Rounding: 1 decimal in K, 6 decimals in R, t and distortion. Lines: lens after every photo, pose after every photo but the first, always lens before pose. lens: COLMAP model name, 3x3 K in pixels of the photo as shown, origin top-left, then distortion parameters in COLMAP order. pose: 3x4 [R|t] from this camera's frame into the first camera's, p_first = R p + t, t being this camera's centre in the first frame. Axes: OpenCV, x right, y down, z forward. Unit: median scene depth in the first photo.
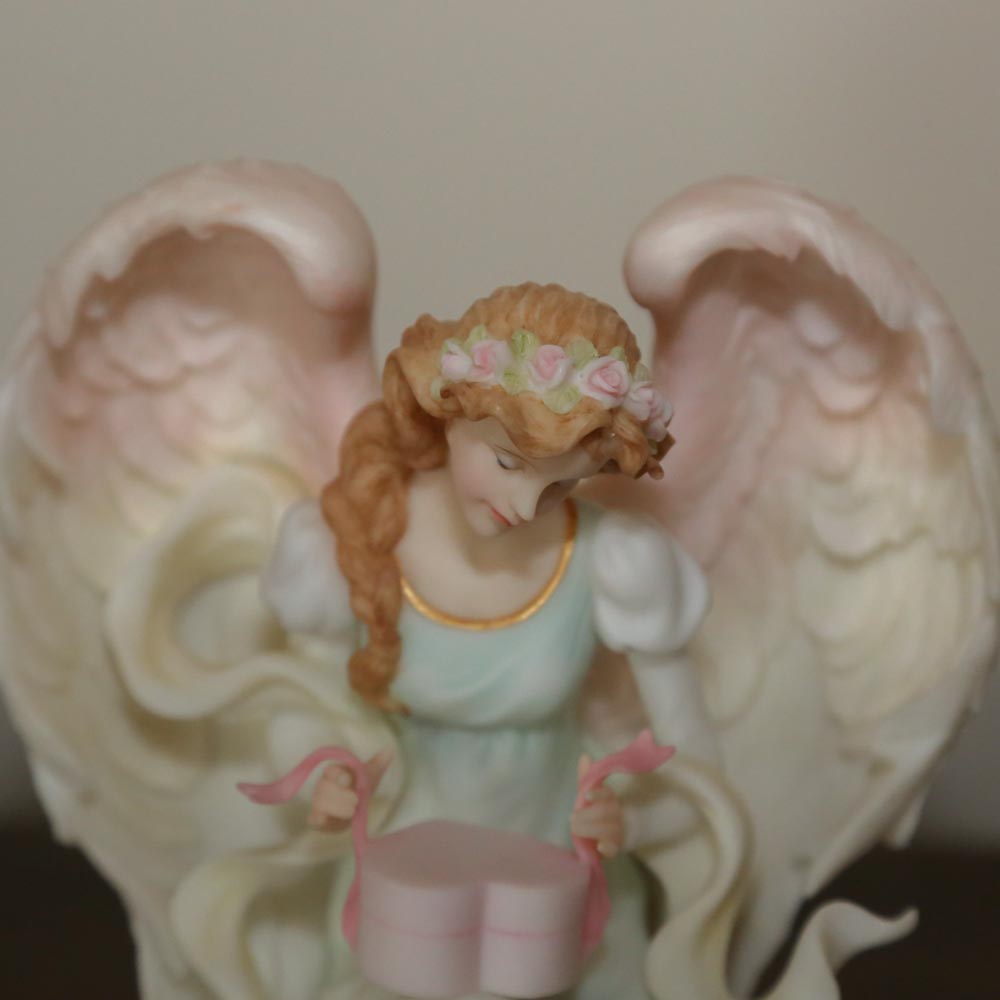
lens RADIAL K [[4134.8, 0, 502.0], [0, 4134.8, 499.3], [0, 0, 1]] dist [0.433465, 0.000000]
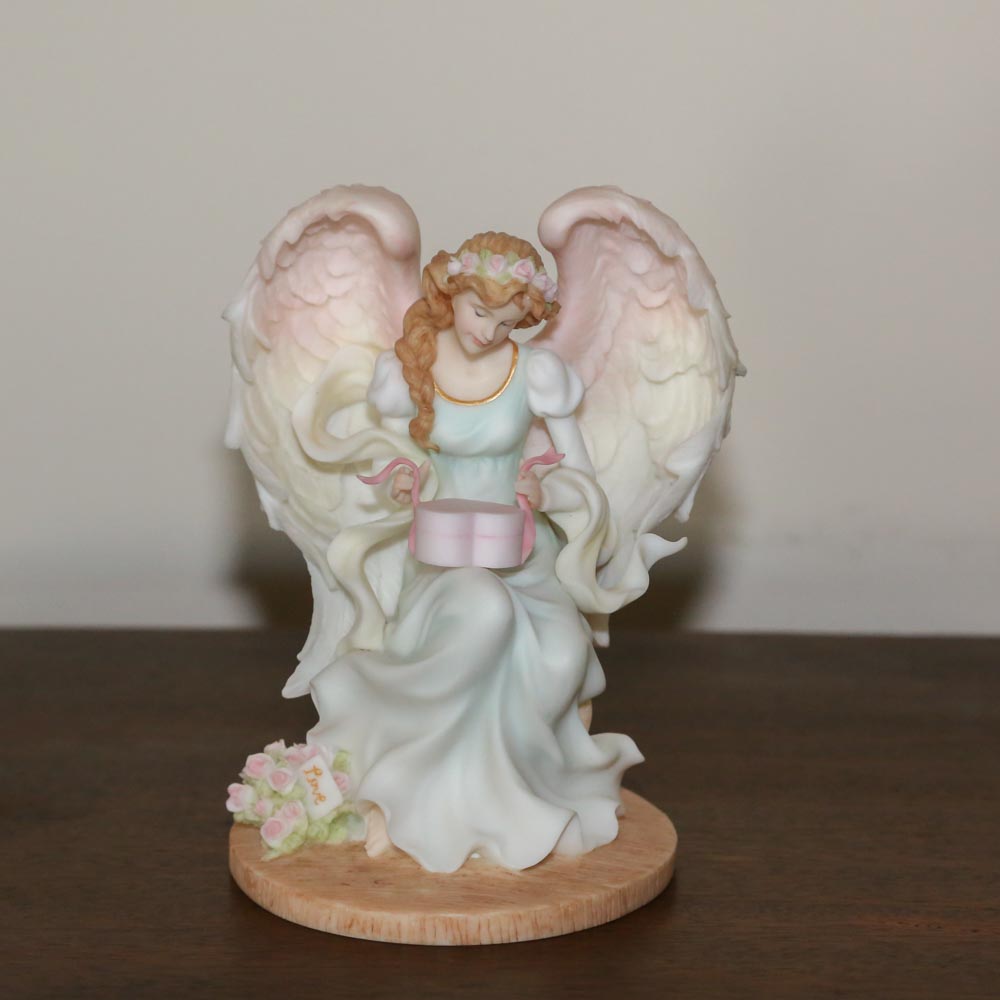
lens RADIAL K [[4134.8, 0, 498.7], [0, 4134.8, 500.6], [0, 0, 1]] dist [0.433465, 0.000000]
pose [[0.999216, -0.022965, -0.032252, 0.073080], [0.020220, 0.996342, -0.083028, 0.249619], [0.034041, 0.082310, 0.996025, -1.052871]]
